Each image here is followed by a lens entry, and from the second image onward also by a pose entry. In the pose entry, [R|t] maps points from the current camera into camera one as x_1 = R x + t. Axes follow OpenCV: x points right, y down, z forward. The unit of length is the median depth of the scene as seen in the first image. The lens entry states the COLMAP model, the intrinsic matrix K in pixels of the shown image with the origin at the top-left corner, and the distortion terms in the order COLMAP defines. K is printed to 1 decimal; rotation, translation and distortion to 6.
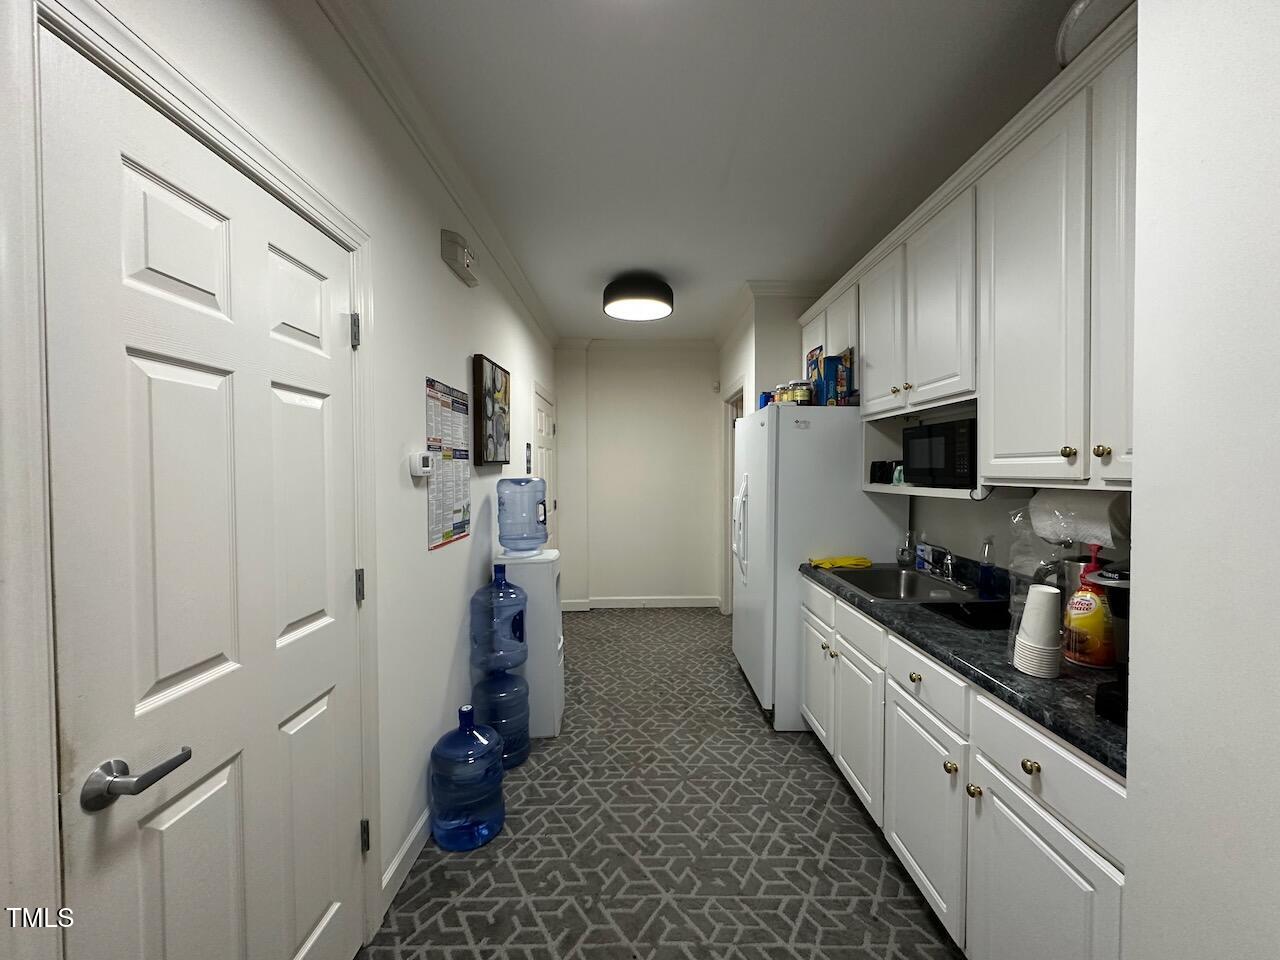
lens RADIAL K [[509.5, 0, 640.0], [0, 509.5, 480.0], [0, 0, 1]] dist [-0.002563, 0.000510]
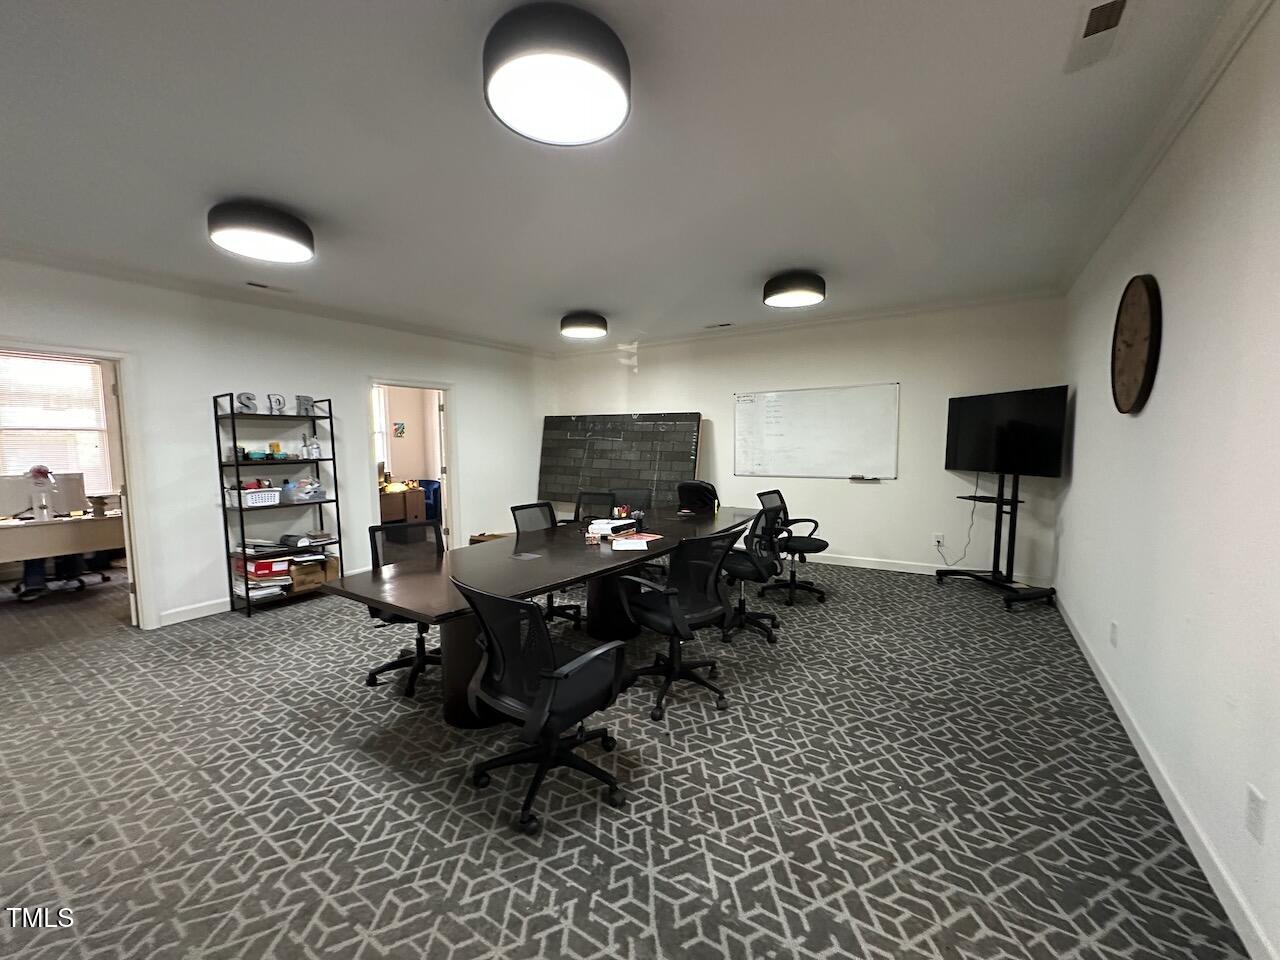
lens RADIAL K [[509.5, 0, 640.0], [0, 509.5, 480.0], [0, 0, 1]] dist [-0.002563, 0.000510]
pose [[-0.845252, -0.034417, 0.533259, -0.316046], [0.021670, 0.994895, 0.098559, -0.055035], [-0.533929, 0.094863, -0.840191, 2.100288]]
